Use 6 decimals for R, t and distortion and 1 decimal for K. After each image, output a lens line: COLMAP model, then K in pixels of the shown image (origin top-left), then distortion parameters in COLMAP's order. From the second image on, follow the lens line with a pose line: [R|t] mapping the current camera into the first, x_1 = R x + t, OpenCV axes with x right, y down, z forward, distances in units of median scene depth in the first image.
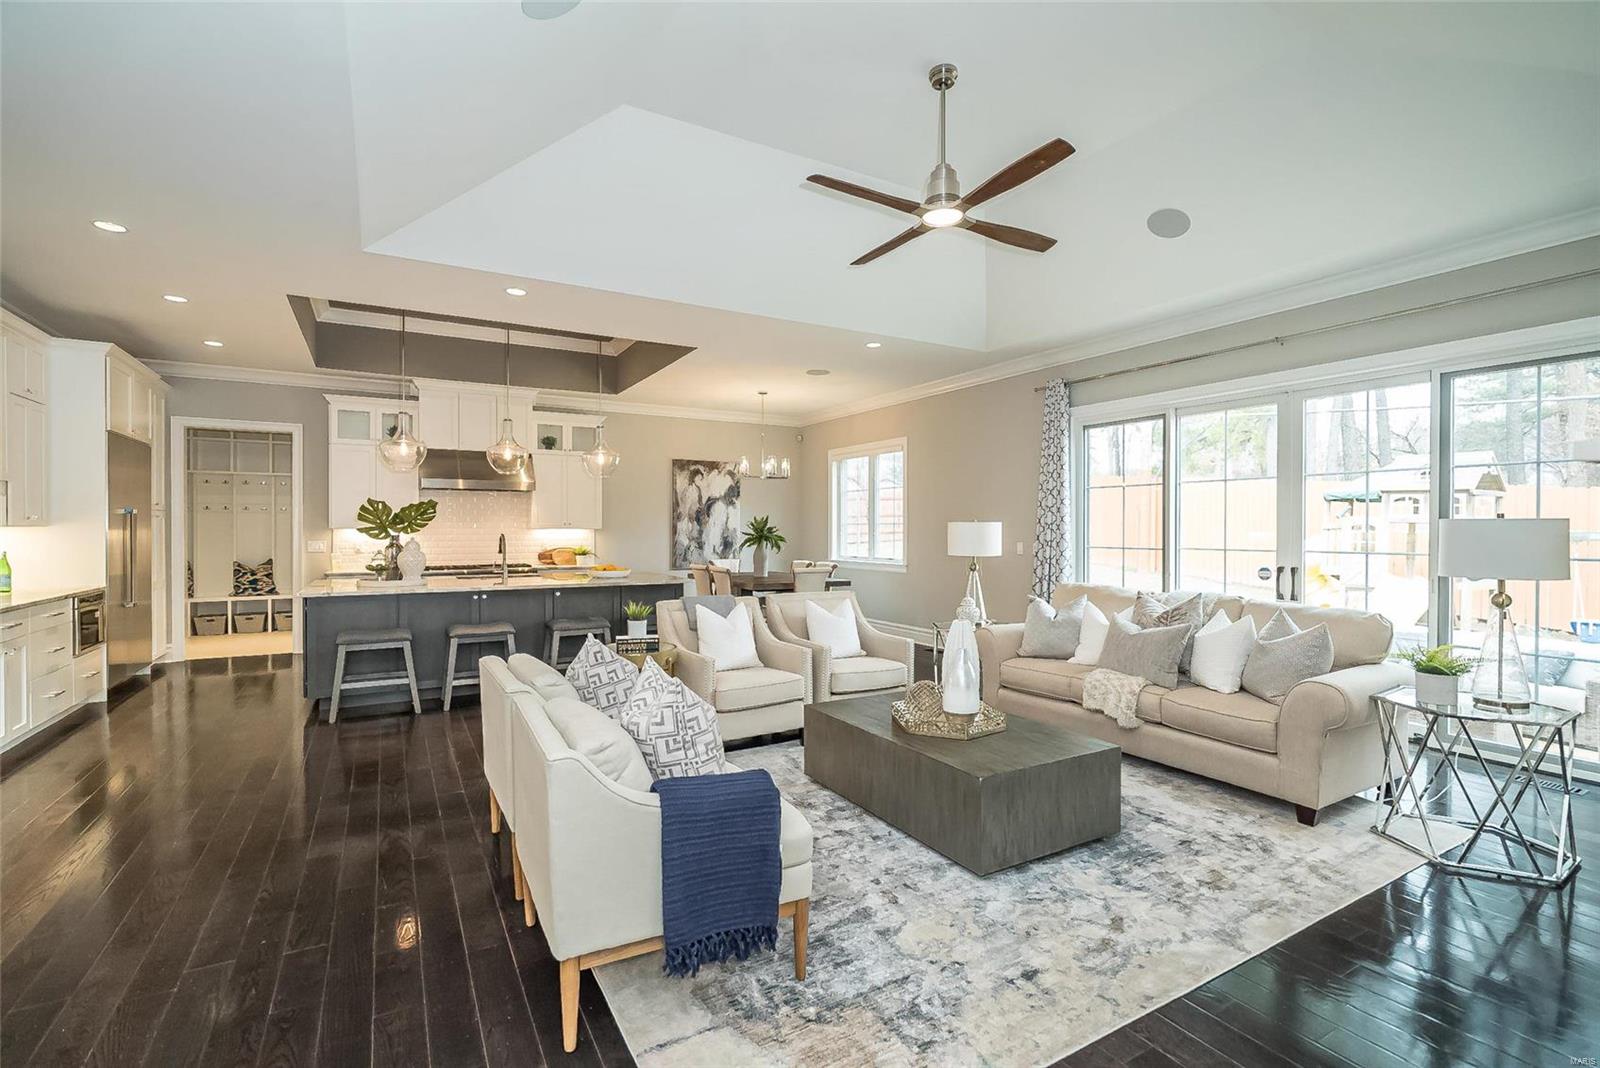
lens RADIAL K [[721.8, 0, 799.4], [0, 721.8, 533.7], [0, 0, 1]] dist [-0.002636, 0.002214]
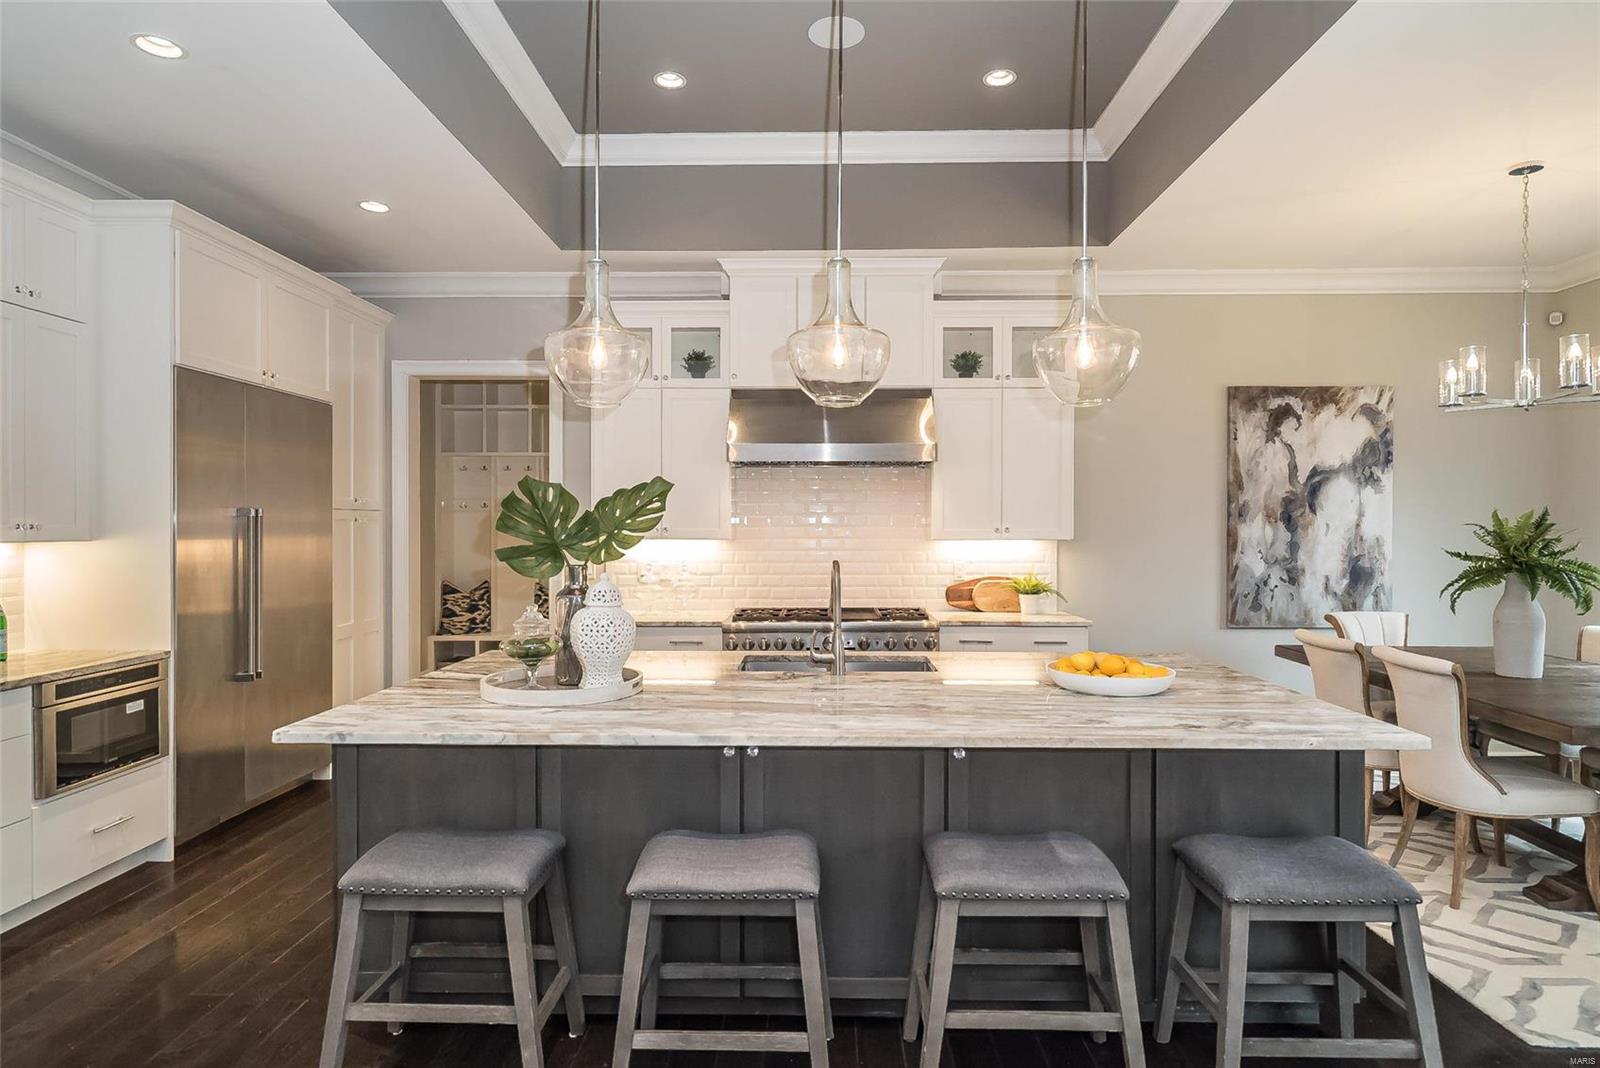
lens RADIAL K [[888.7, 0, 804.4], [0, 888.7, 527.8], [0, 0, 1]] dist [-0.004673, 0.003658]
pose [[0.856742, 0.001721, -0.515743, -0.126941], [-0.003954, 0.999987, -0.003230, -0.012152], [0.515731, 0.004806, 0.856737, 0.418854]]
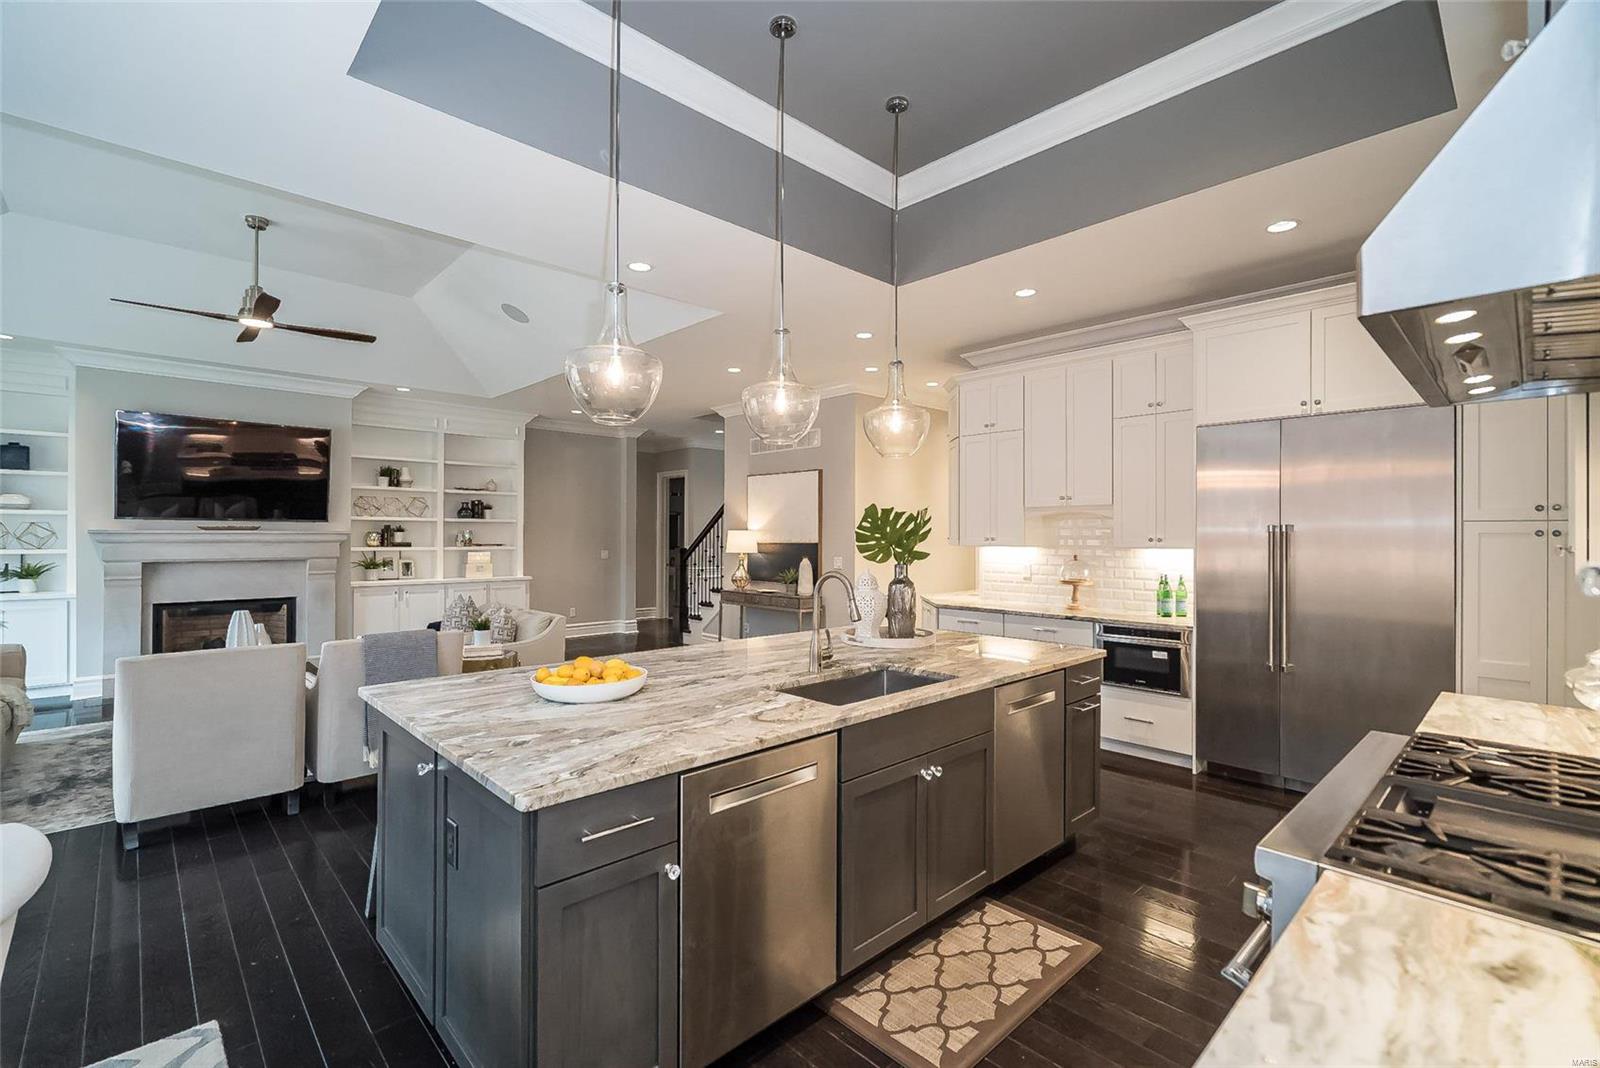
lens RADIAL K [[721.8, 0, 796.6], [0, 721.8, 531.7], [0, 0, 1]] dist [-0.002636, 0.002214]
pose [[-0.974517, -0.005481, -0.224246, -0.224681], [-0.005422, 0.999985, -0.000877, -0.017073], [0.224247, 0.000361, -0.974532, 1.043388]]
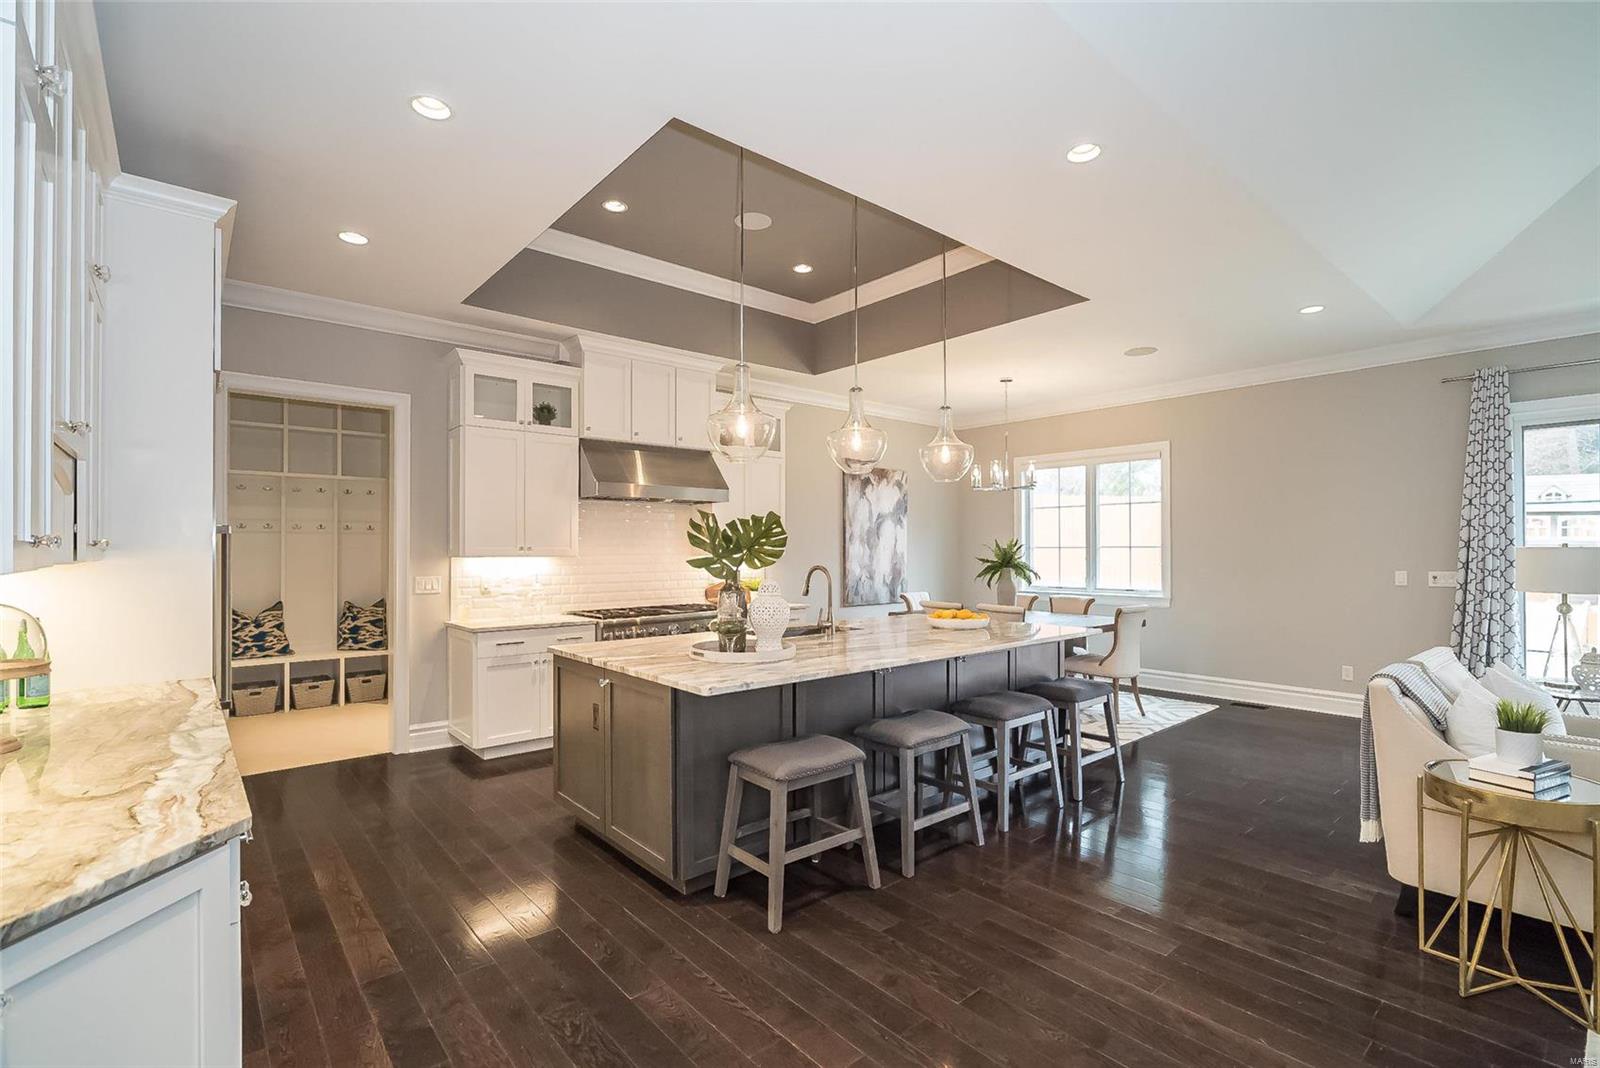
lens RADIAL K [[721.8, 0, 797.9], [0, 721.8, 546.5], [0, 0, 1]] dist [-0.002636, 0.002214]
pose [[0.982653, -0.002277, 0.185438, -0.406915], [0.004292, 0.999936, -0.010466, -0.007482], [-0.185402, 0.011080, 0.982600, 0.266013]]
